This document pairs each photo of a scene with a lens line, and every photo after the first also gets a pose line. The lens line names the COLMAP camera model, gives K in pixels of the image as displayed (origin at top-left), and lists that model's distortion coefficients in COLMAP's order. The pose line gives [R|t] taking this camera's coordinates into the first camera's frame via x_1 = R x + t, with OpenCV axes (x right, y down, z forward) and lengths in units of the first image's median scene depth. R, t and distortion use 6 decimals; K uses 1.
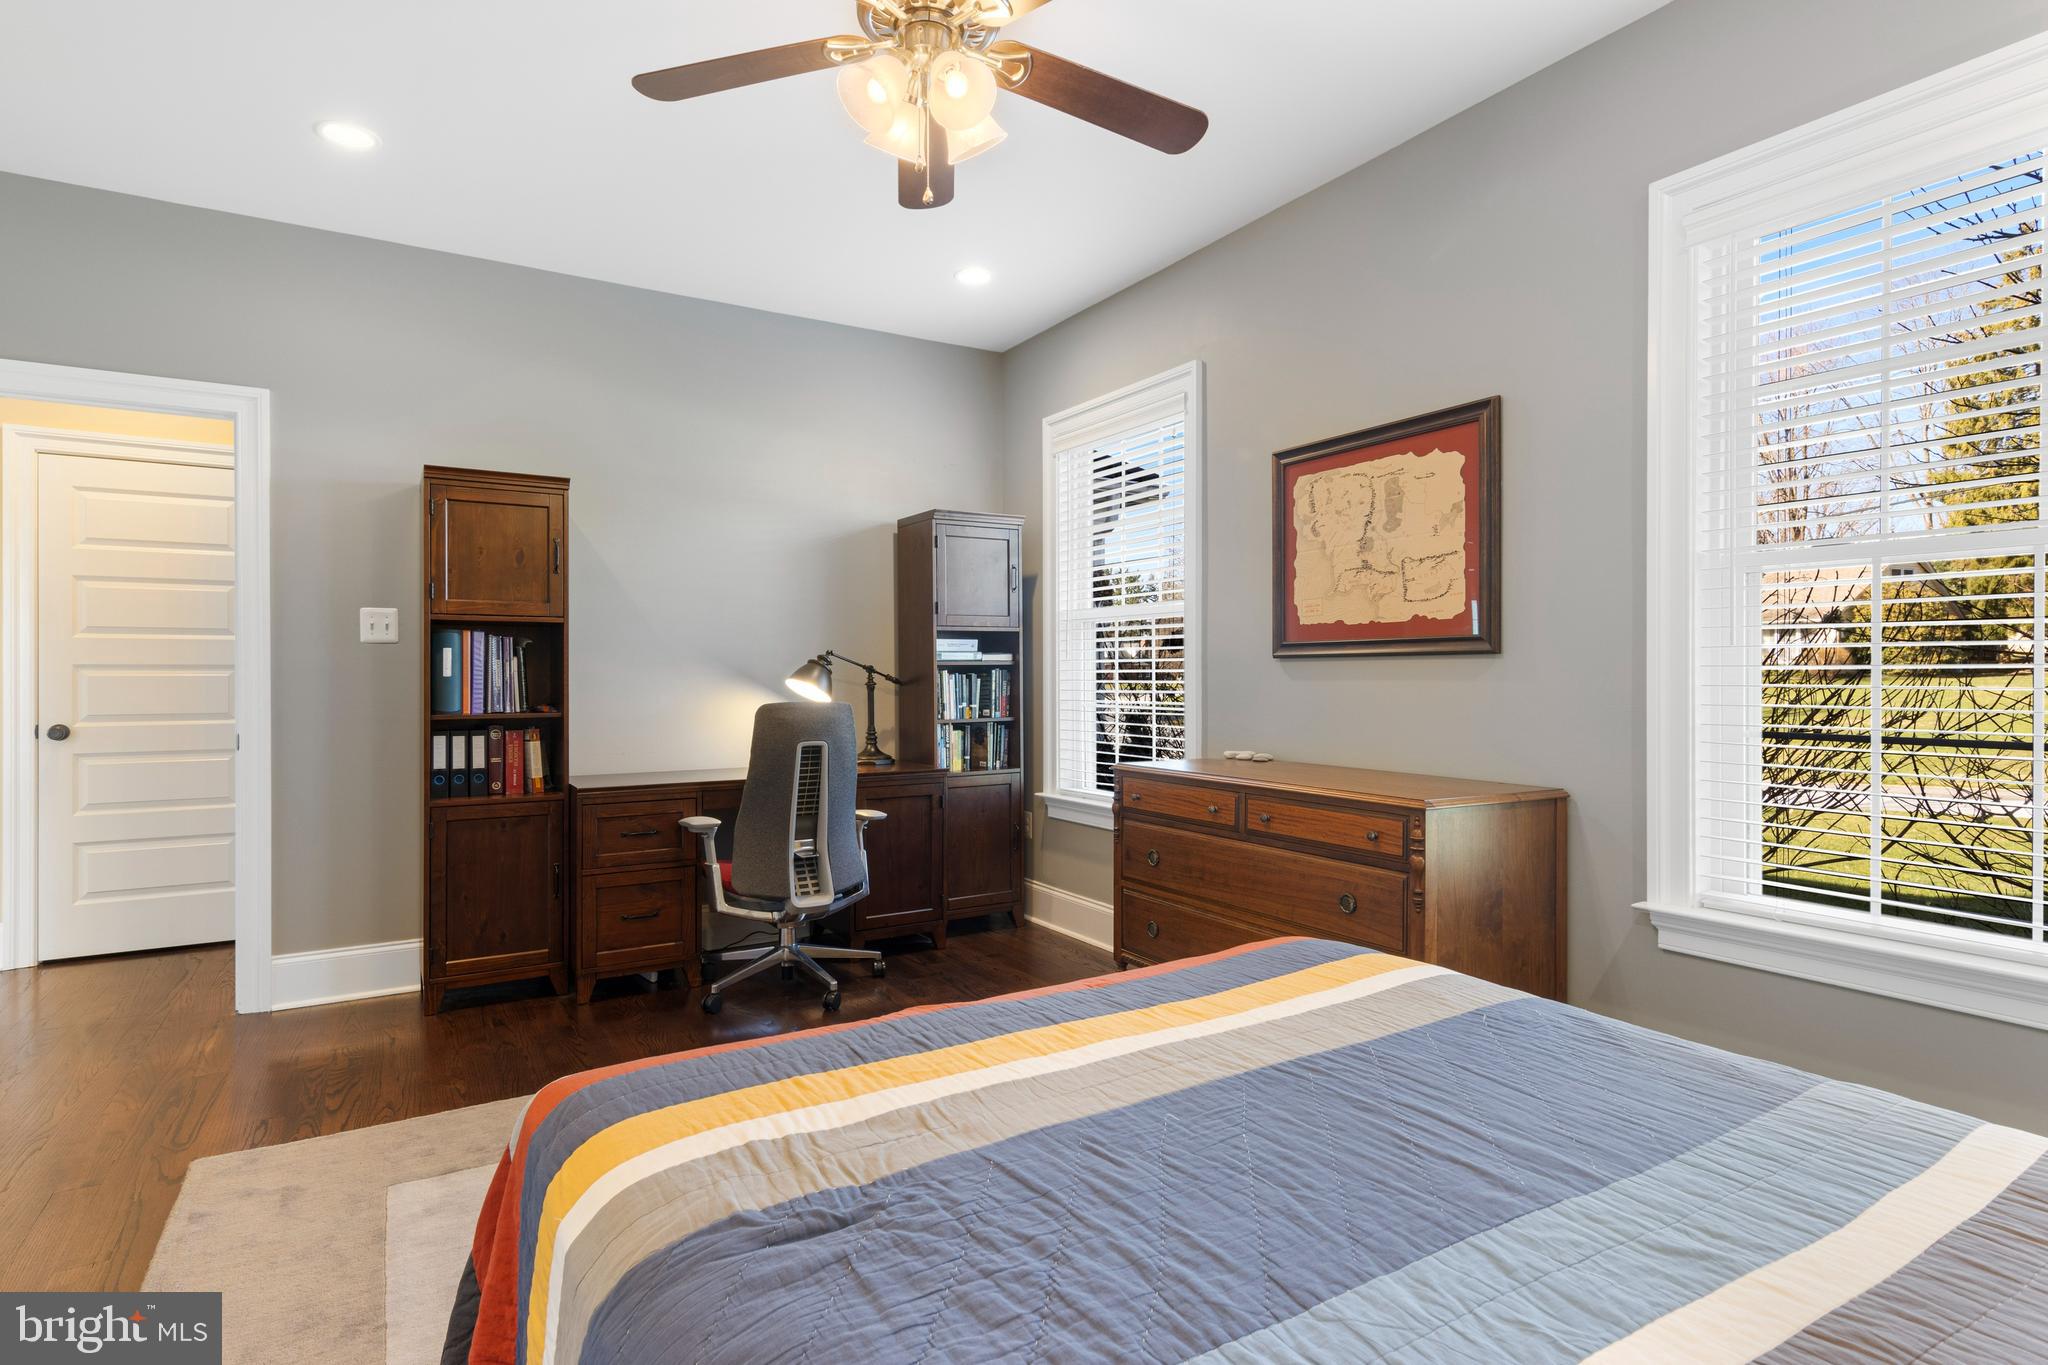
lens RADIAL K [[1045.6, 0, 1022.0], [0, 1045.6, 685.8], [0, 0, 1]] dist [0.013718, -0.003536]
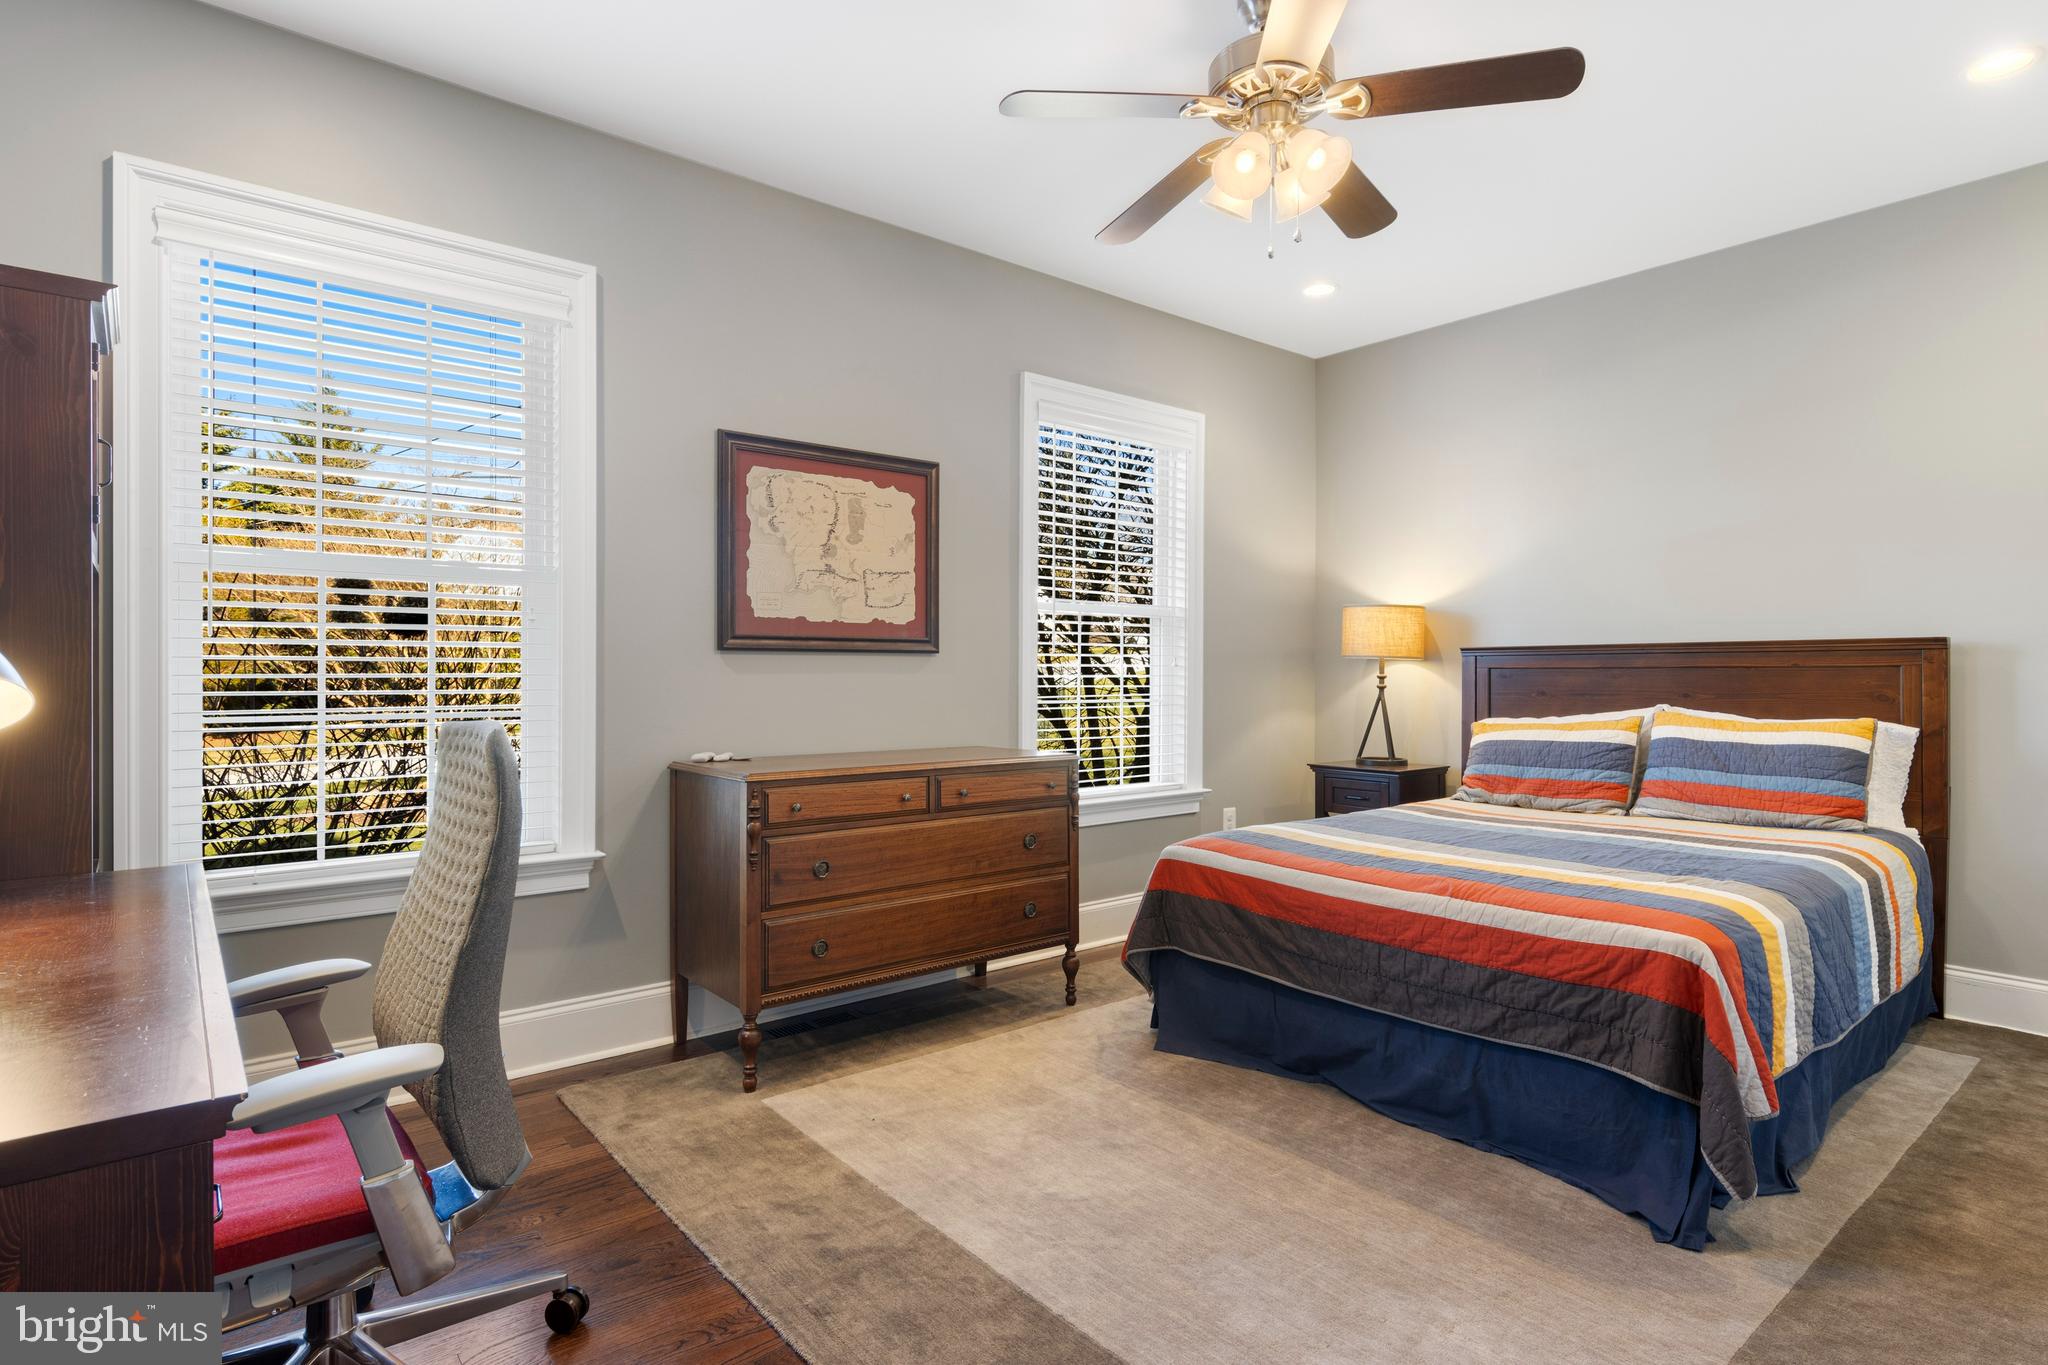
lens RADIAL K [[1045.6, 0, 1021.2], [0, 1045.6, 679.1], [0, 0, 1]] dist [0.013718, -0.003536]
pose [[-0.140351, 0.009299, 0.990058, -0.786987], [0.022614, 0.999725, -0.006184, 0.011584], [-0.989844, 0.021522, -0.140522, 0.957701]]
